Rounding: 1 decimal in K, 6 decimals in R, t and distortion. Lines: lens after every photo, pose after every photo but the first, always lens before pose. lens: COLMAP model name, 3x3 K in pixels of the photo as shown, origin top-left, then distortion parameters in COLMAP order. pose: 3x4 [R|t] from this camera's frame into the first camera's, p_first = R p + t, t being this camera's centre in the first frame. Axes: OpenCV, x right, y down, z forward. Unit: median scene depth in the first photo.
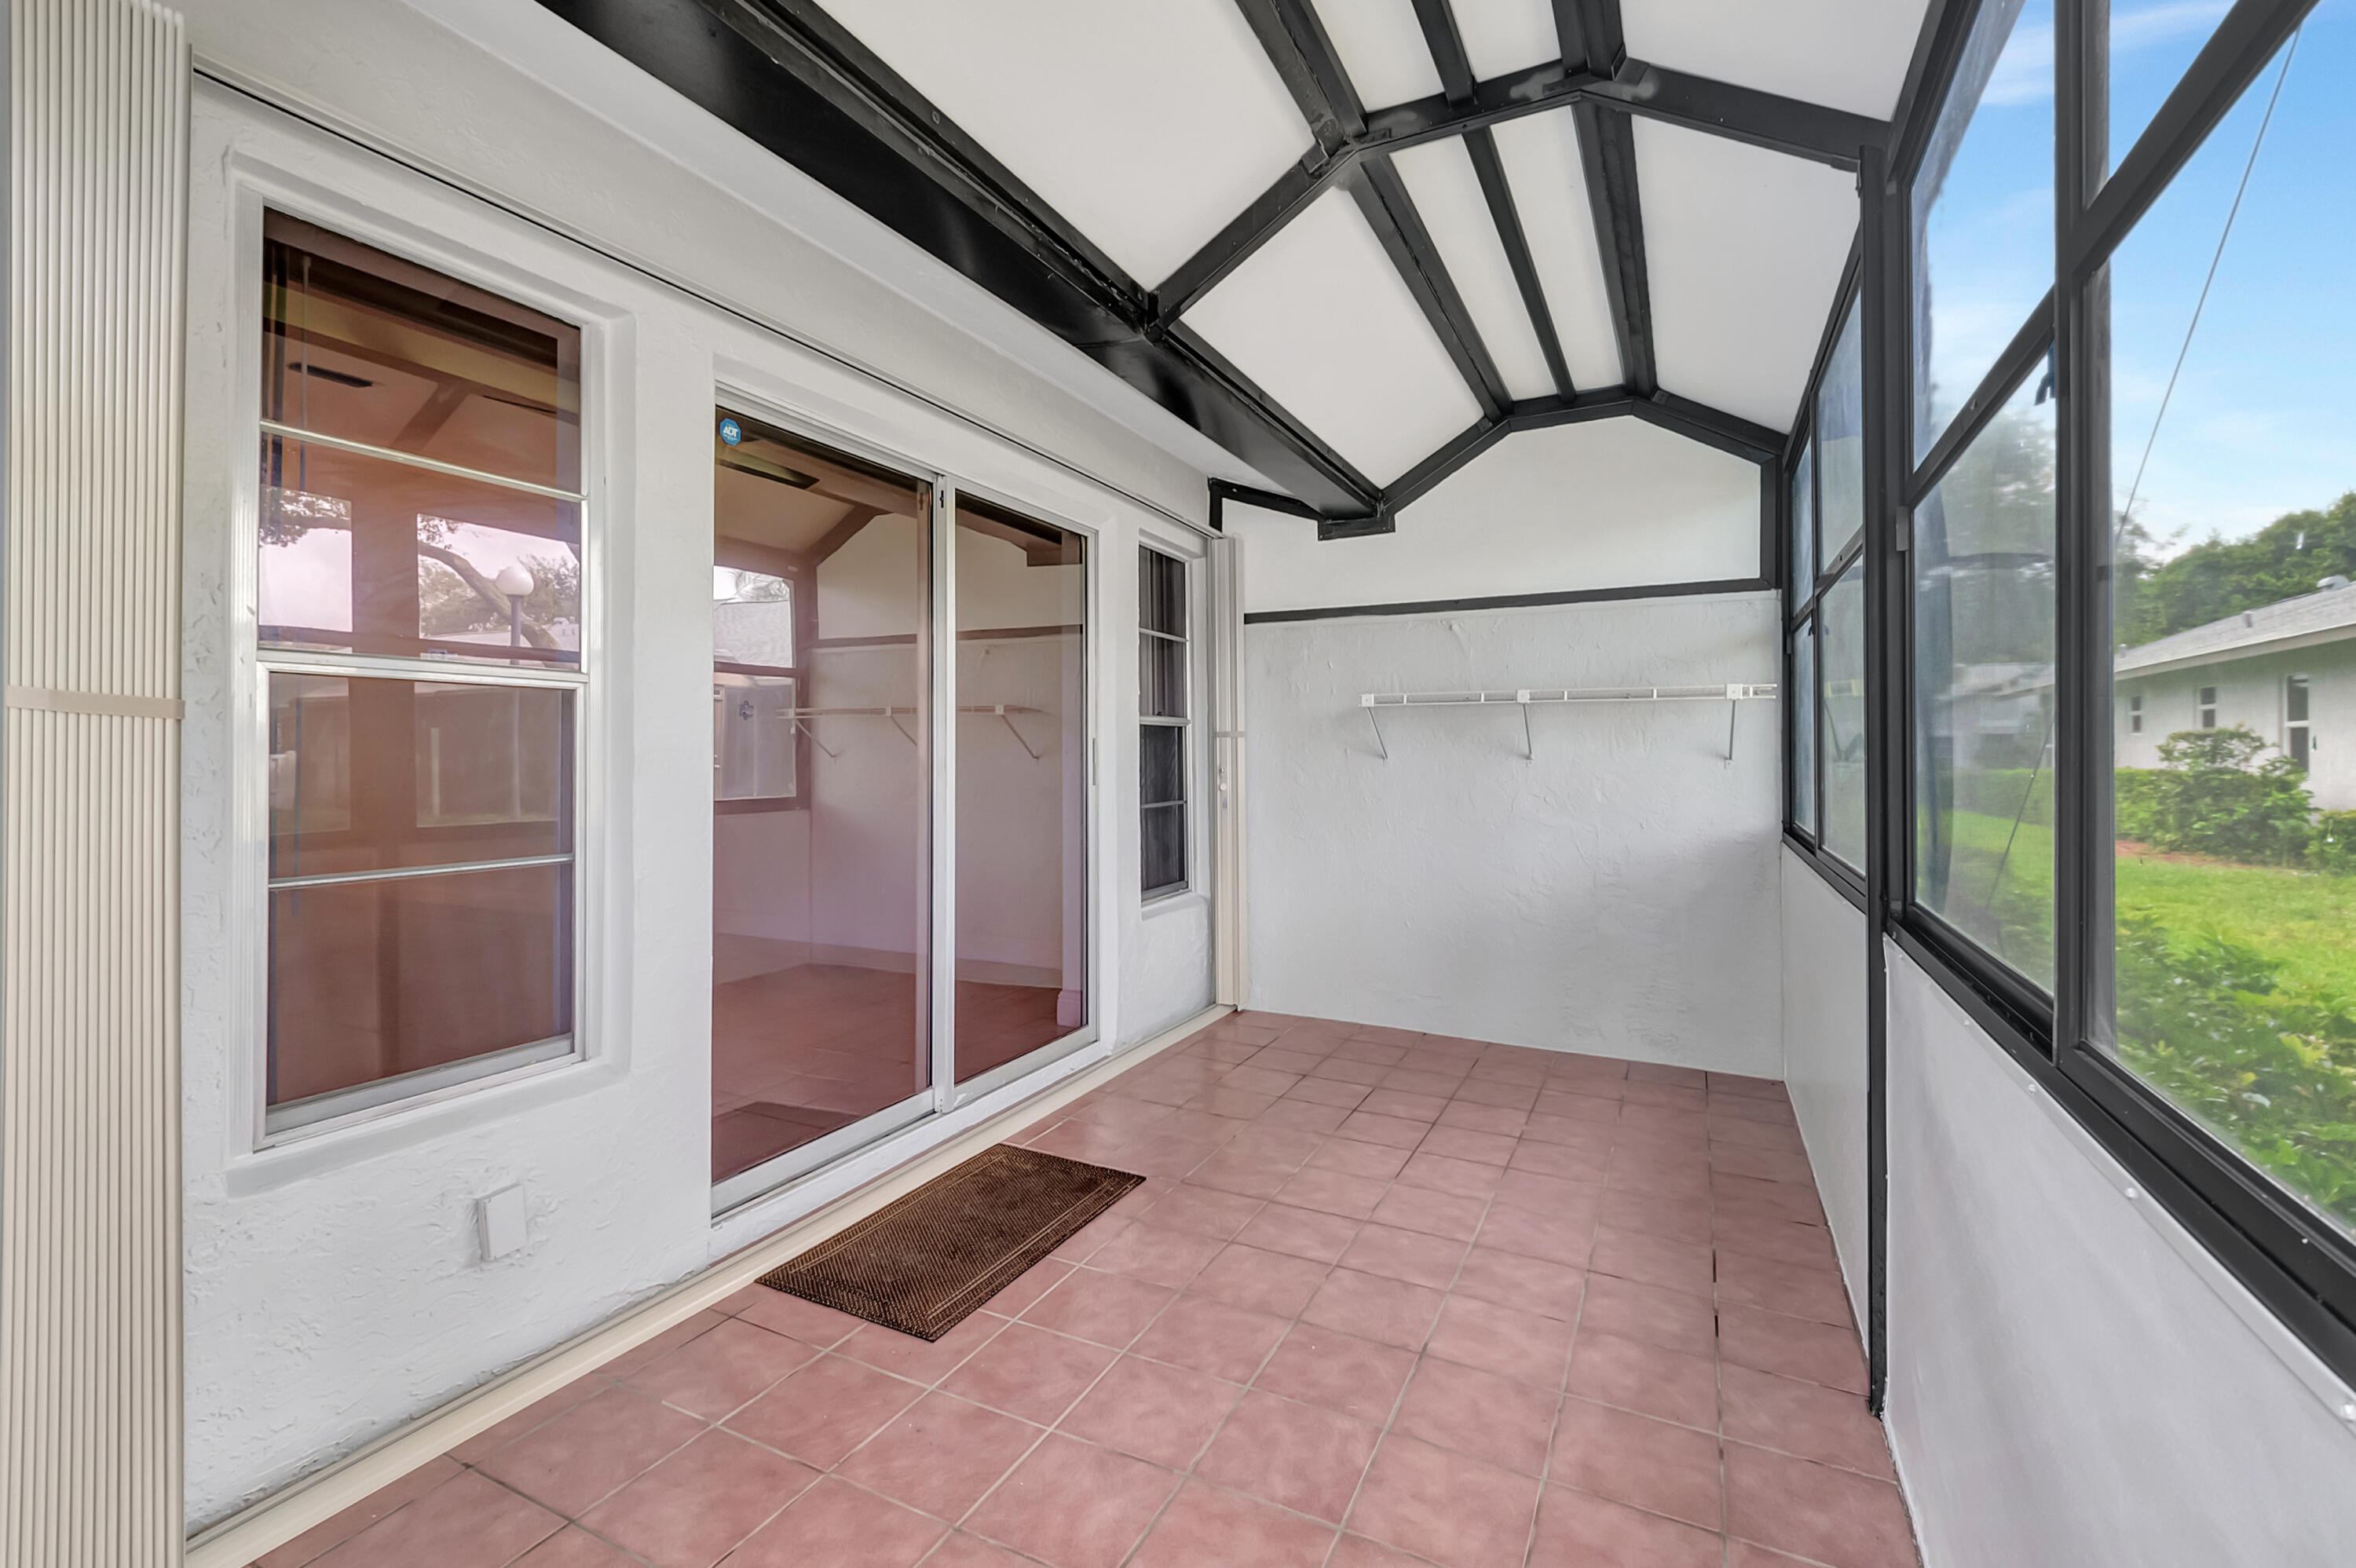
lens RADIAL K [[1050.9, 0, 1171.5], [0, 1050.9, 751.3], [0, 0, 1]] dist [-0.005215, -0.006277]
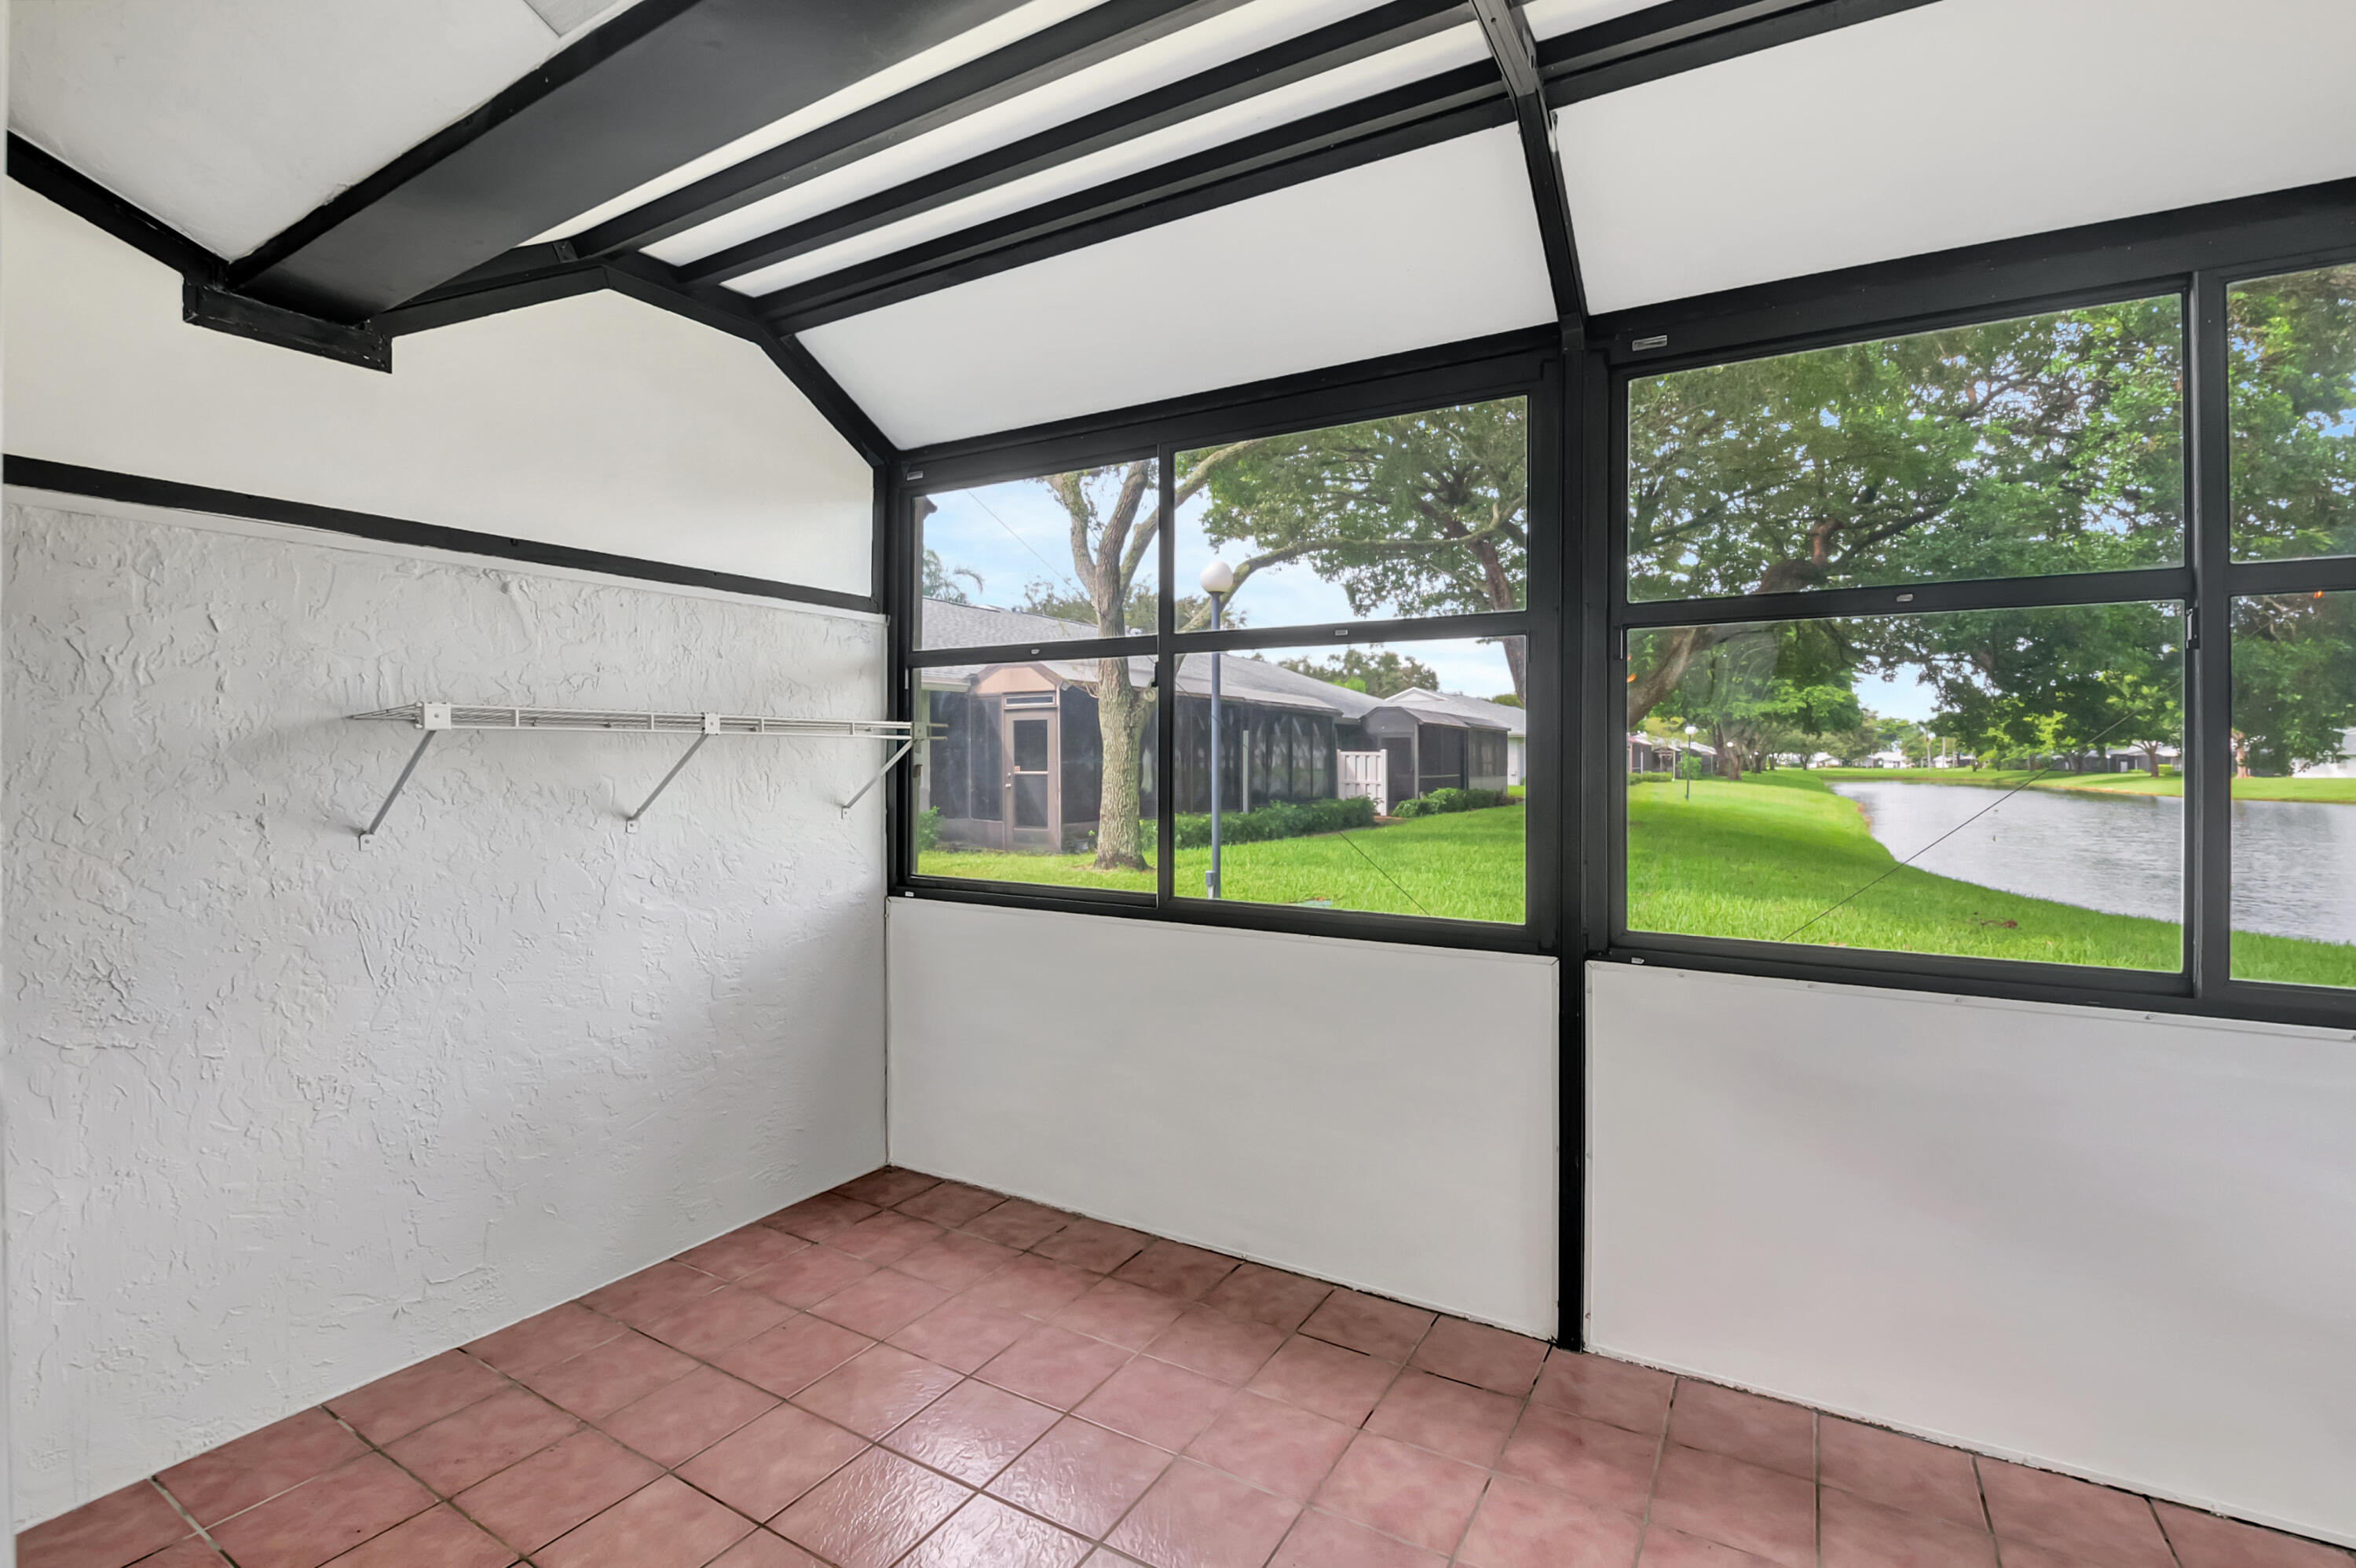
lens RADIAL K [[1050.9, 0, 1194.3], [0, 1050.9, 763.4], [0, 0, 1]] dist [-0.005215, -0.006277]
pose [[0.060582, -0.007157, 0.998138, -0.382698], [-0.003496, 0.999967, 0.007382, -0.046746], [-0.998157, -0.003936, 0.060555, 0.890731]]
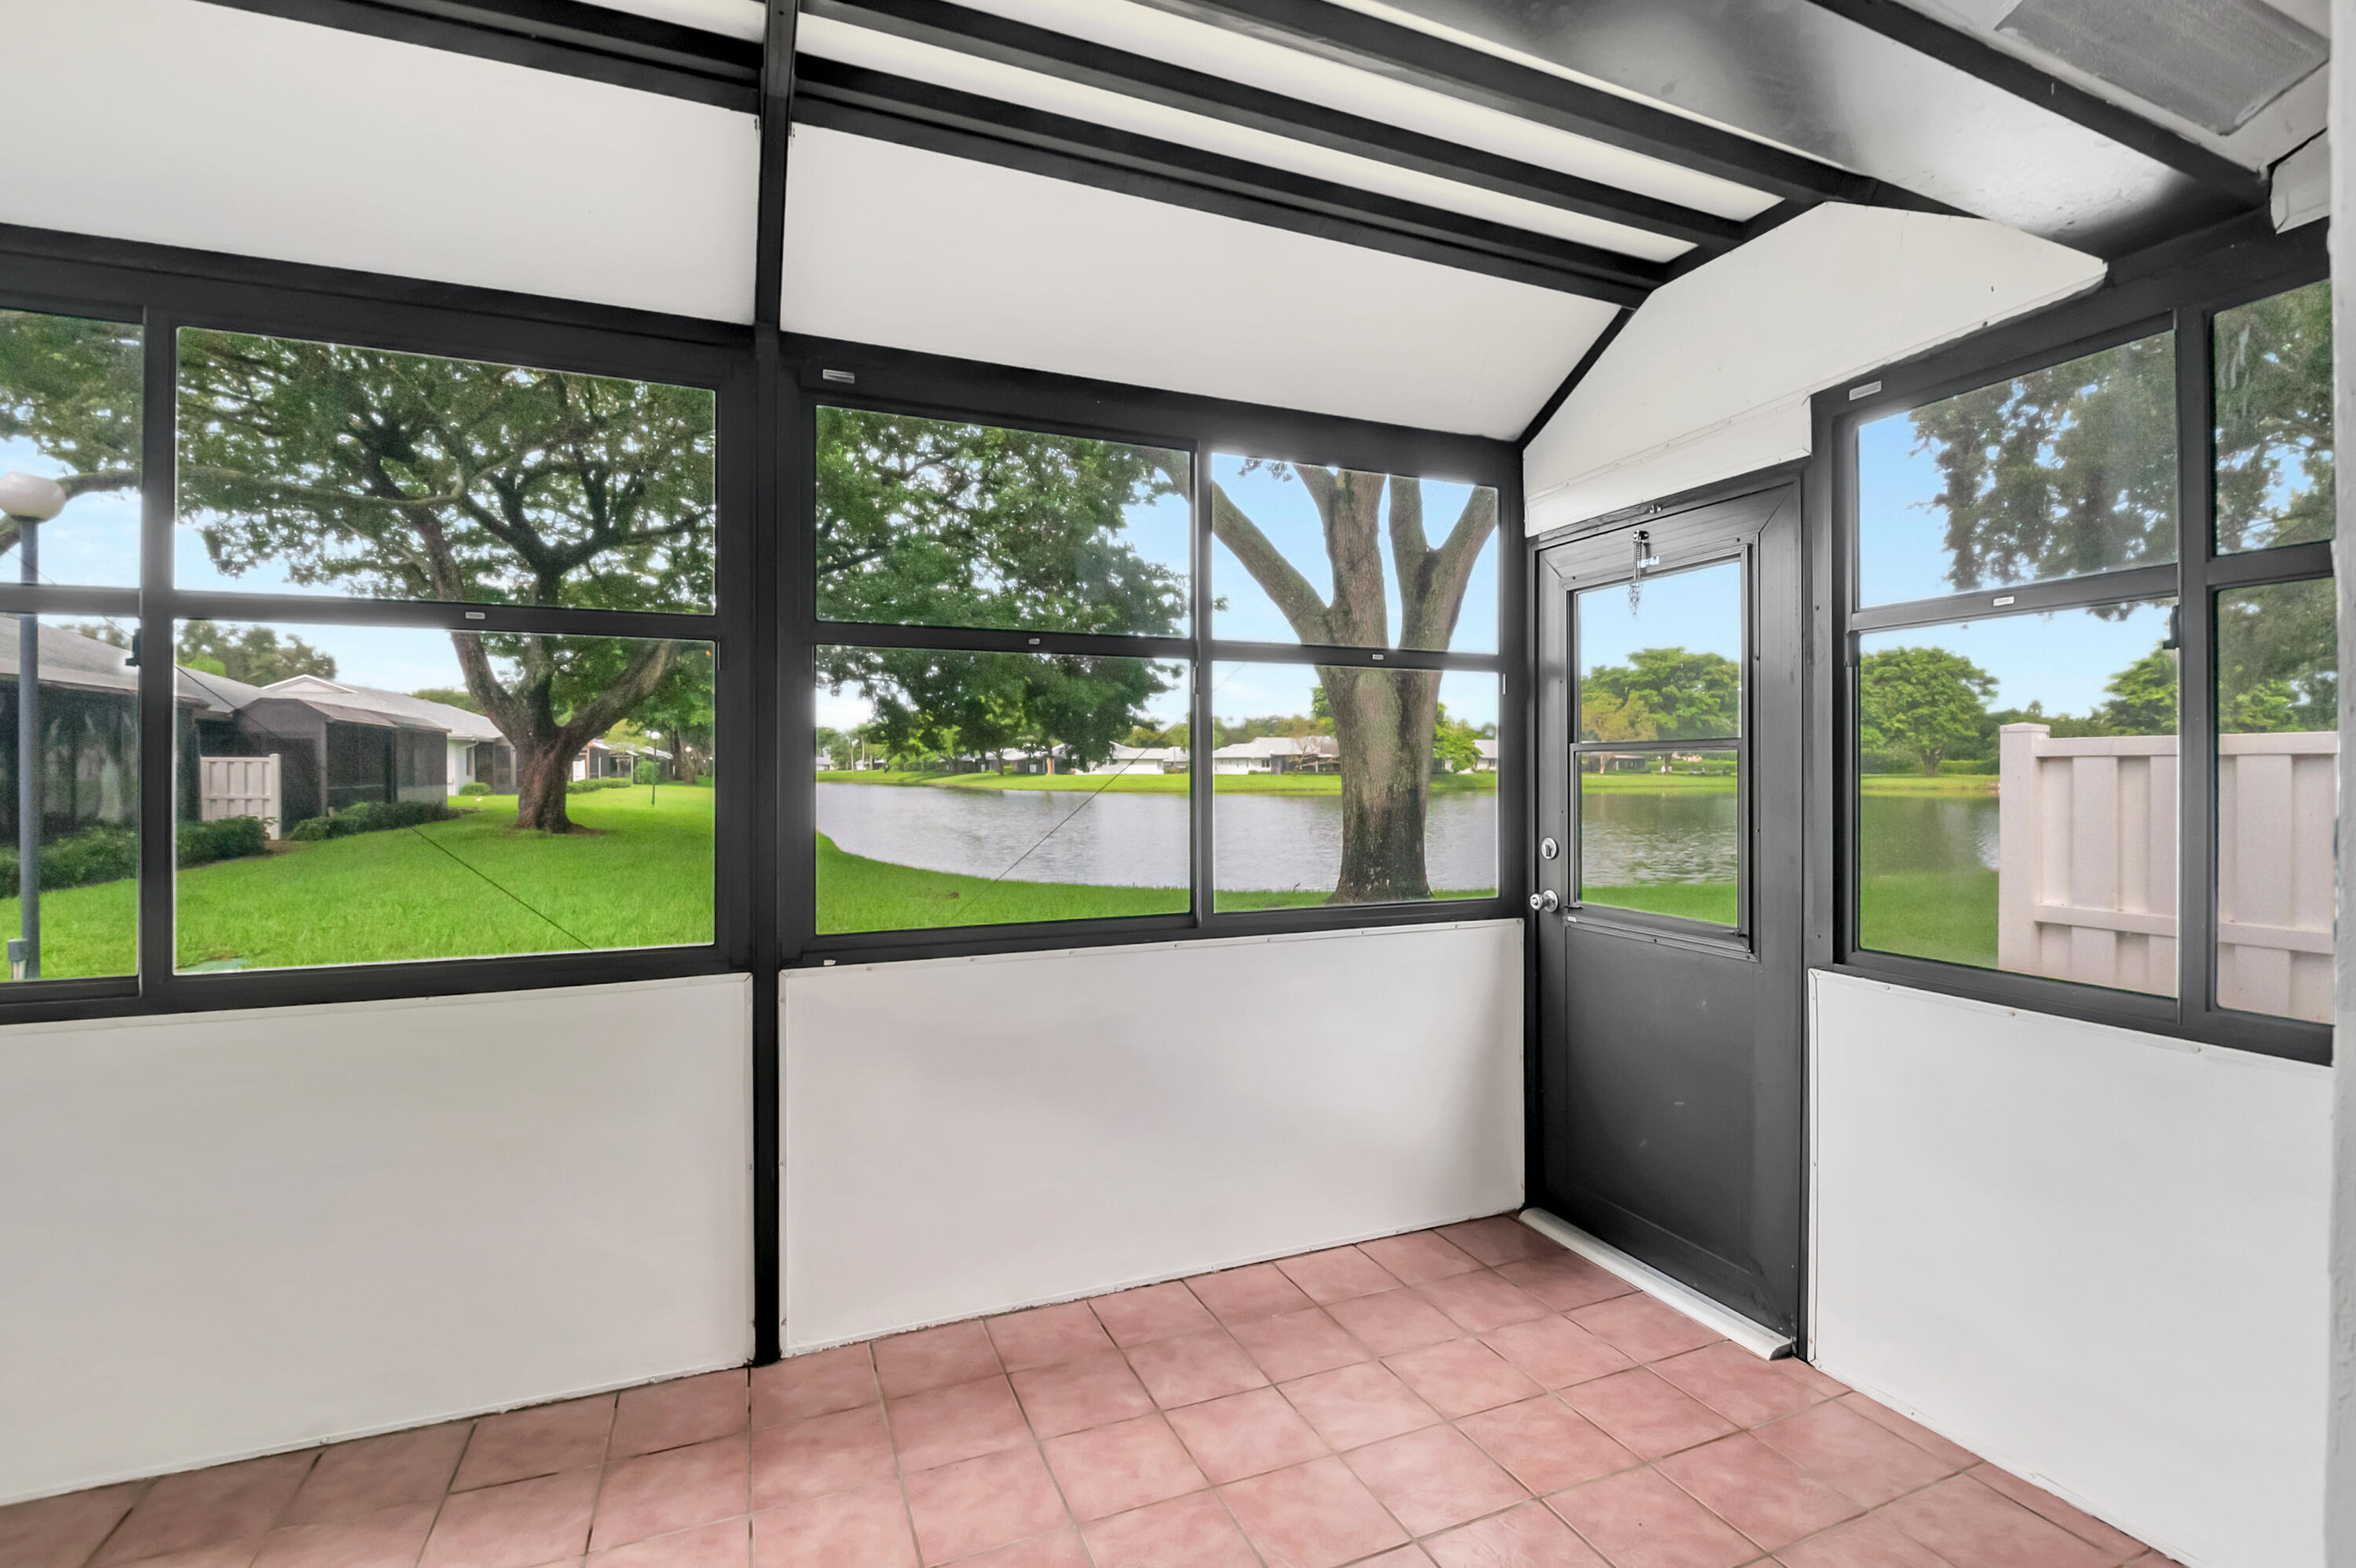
lens RADIAL K [[1050.9, 0, 1168.0], [0, 1050.9, 766.5], [0, 0, 1]] dist [-0.005215, -0.006277]
pose [[-0.749691, -0.003722, 0.661778, -0.322161], [-0.001647, 0.999992, 0.003758, -0.051456], [-0.661786, 0.001728, -0.749690, 1.047343]]
